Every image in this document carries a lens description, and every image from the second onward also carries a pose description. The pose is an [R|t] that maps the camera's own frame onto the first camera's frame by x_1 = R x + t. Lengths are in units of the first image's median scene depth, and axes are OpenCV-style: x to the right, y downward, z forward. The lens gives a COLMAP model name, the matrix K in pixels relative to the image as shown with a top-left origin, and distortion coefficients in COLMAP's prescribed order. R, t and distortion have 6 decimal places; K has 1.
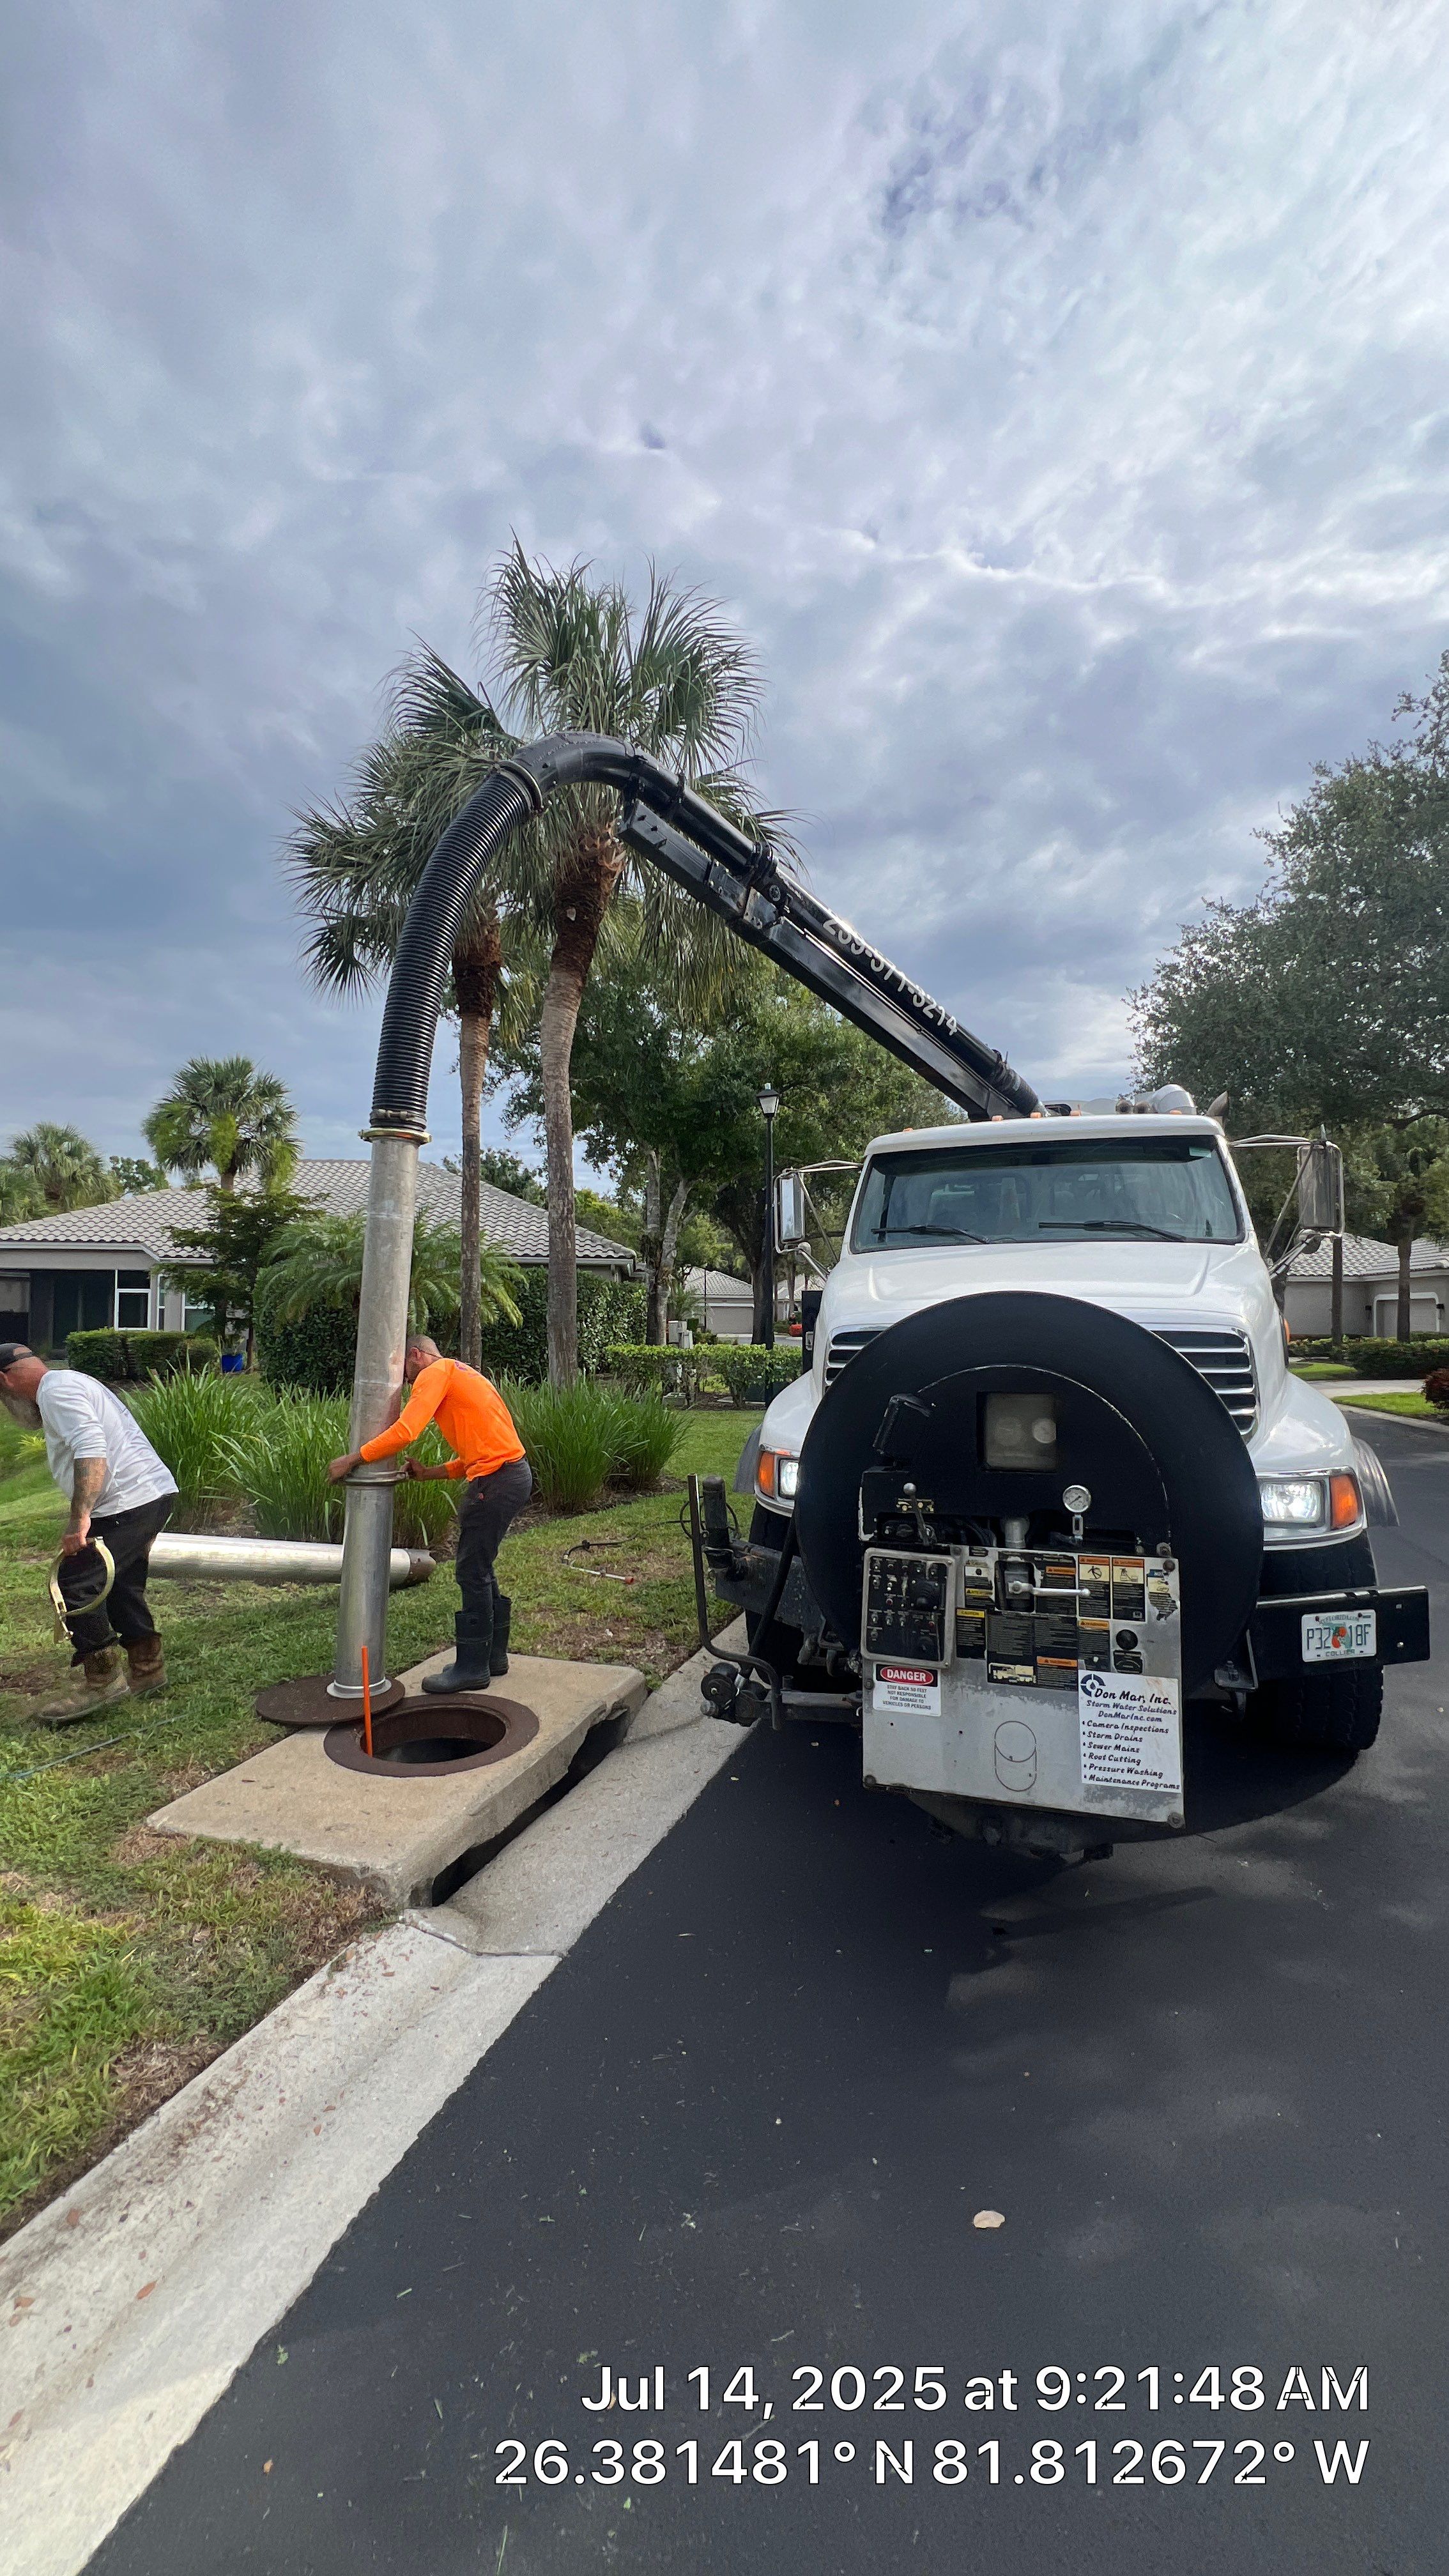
lens RADIAL K [[1028.3, 0, 728.7], [0, 1028.3, 1281.4], [0, 0, 1]] dist [-0.001287, 0.000435]
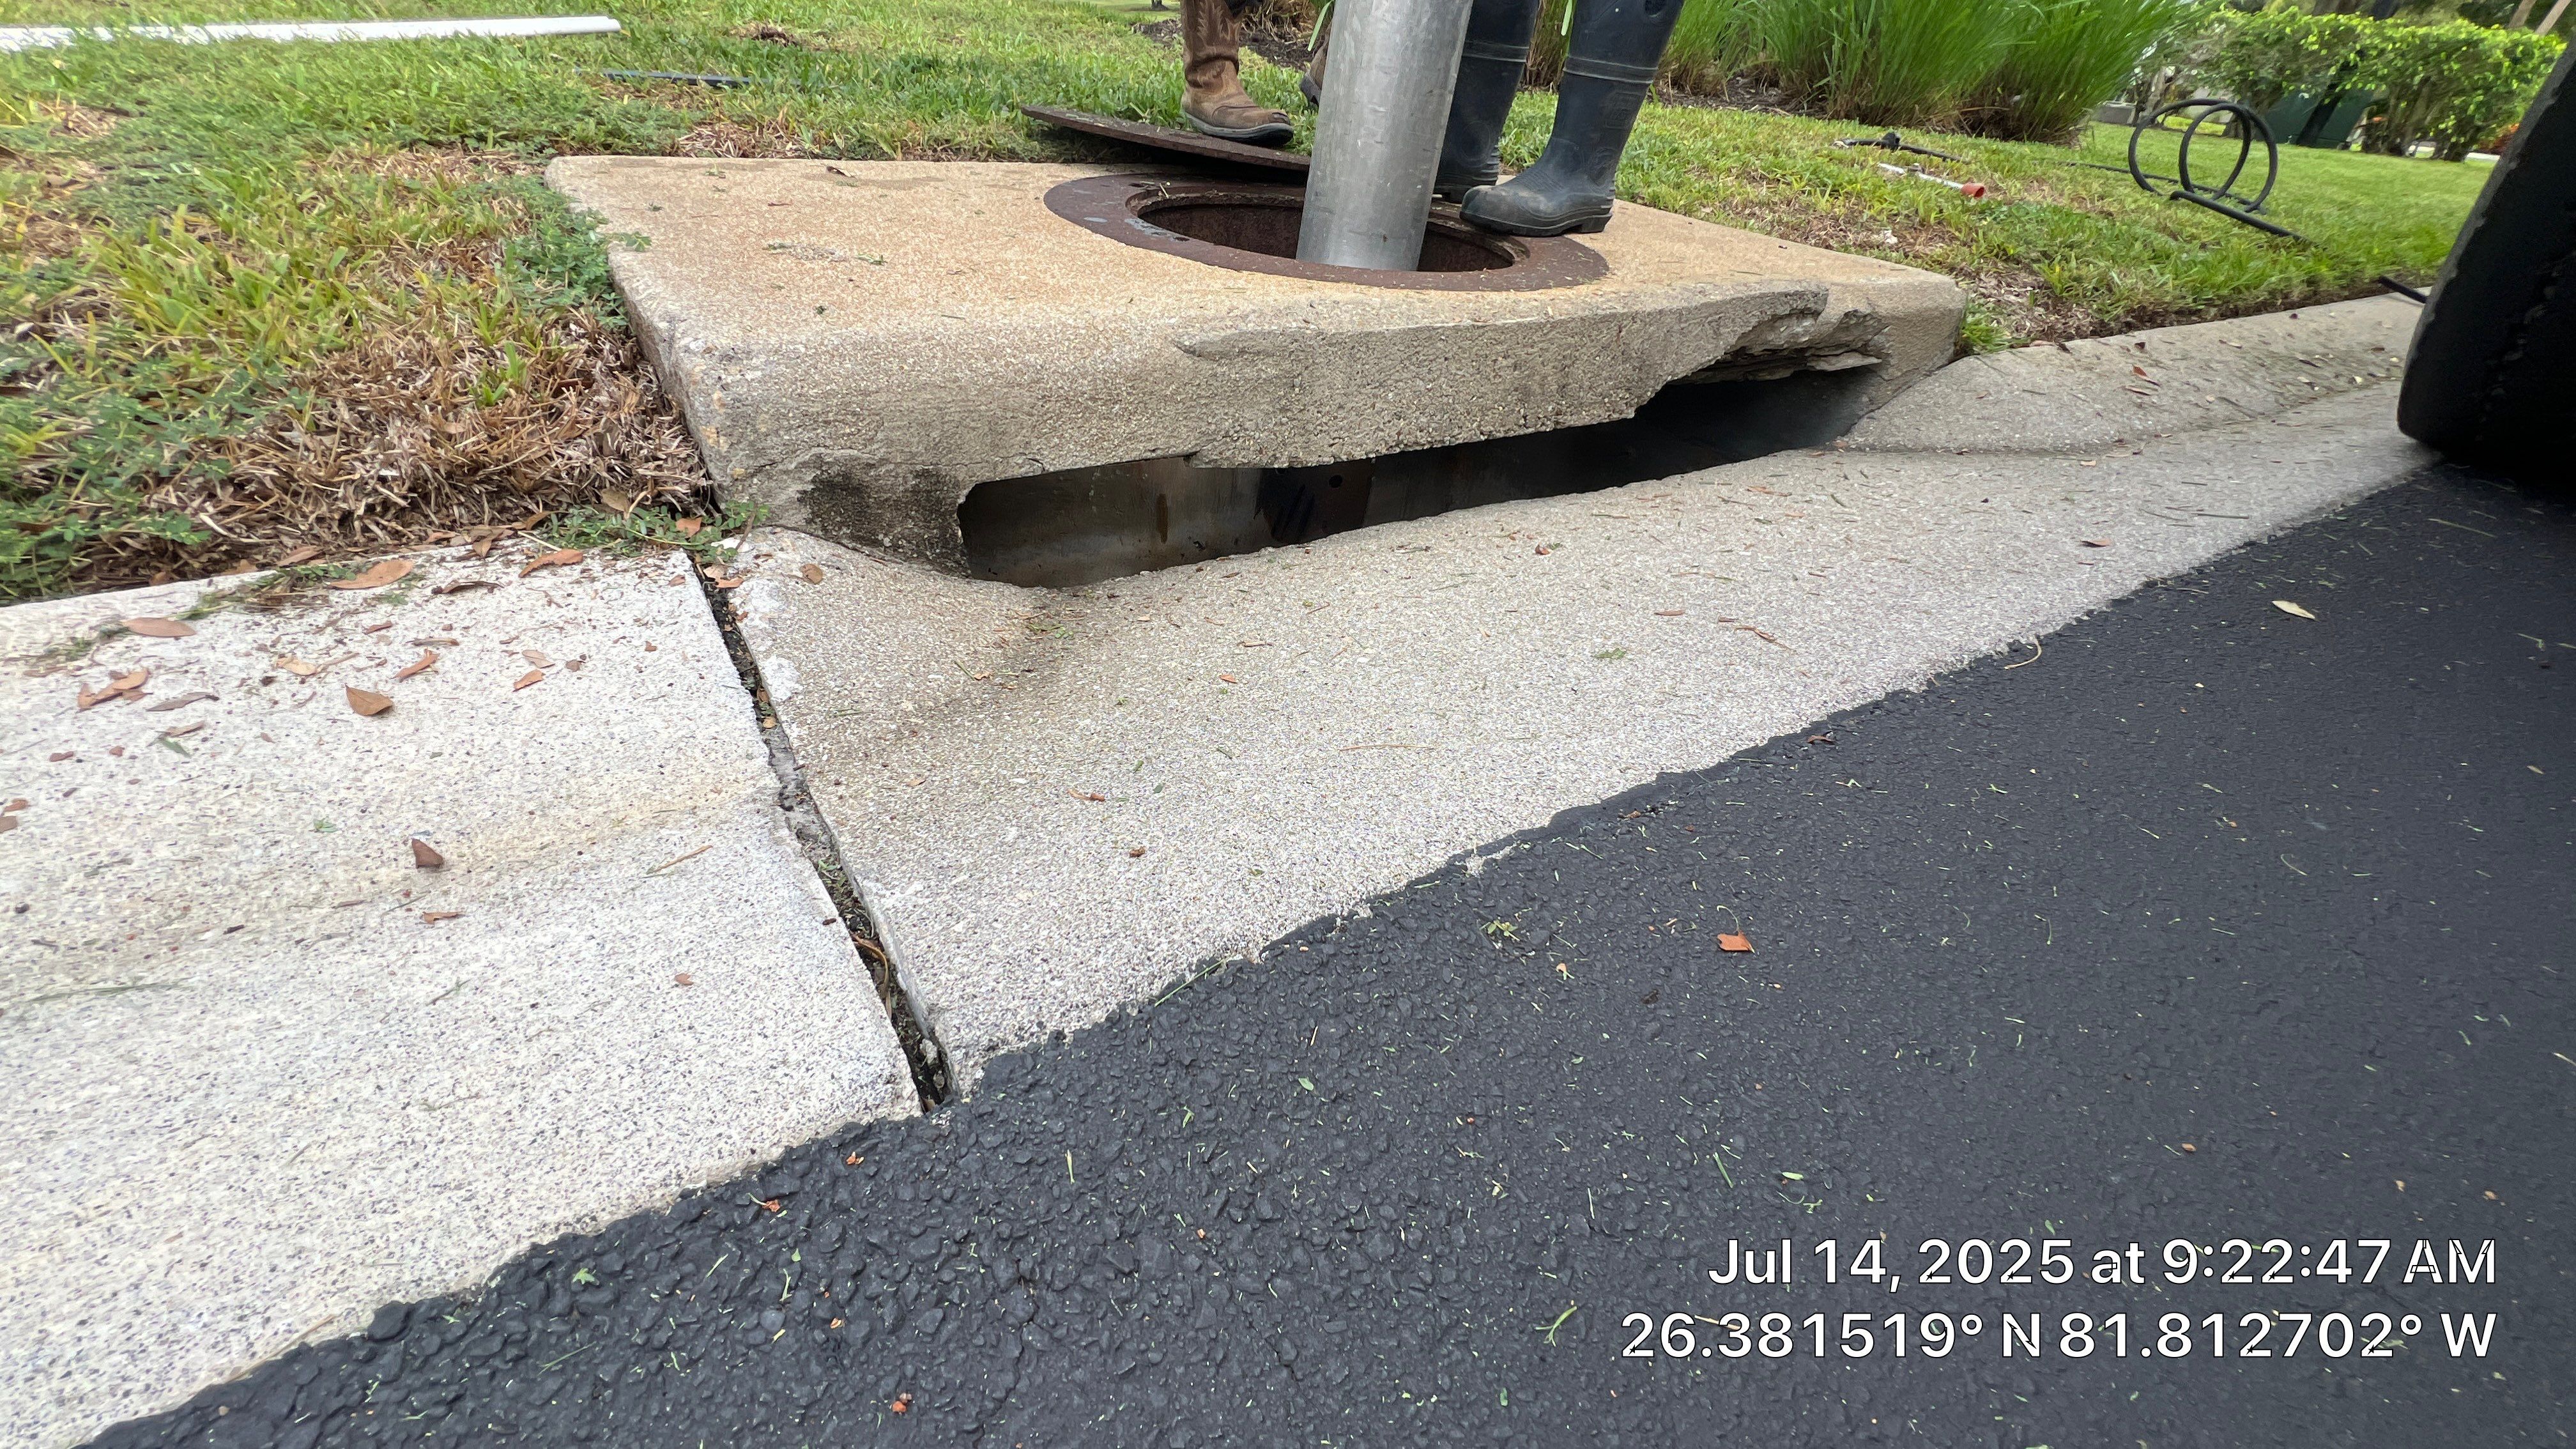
lens RADIAL K [[1028.3, 0, 1276.2], [0, 1028.3, 718.1], [0, 0, 1]] dist [-0.001287, 0.000435]
pose [[0.787050, 0.398334, -0.471044, -0.027008], [-0.065833, 0.813454, 0.577892, 0.184639], [0.613367, -0.423819, 0.666452, 0.332318]]
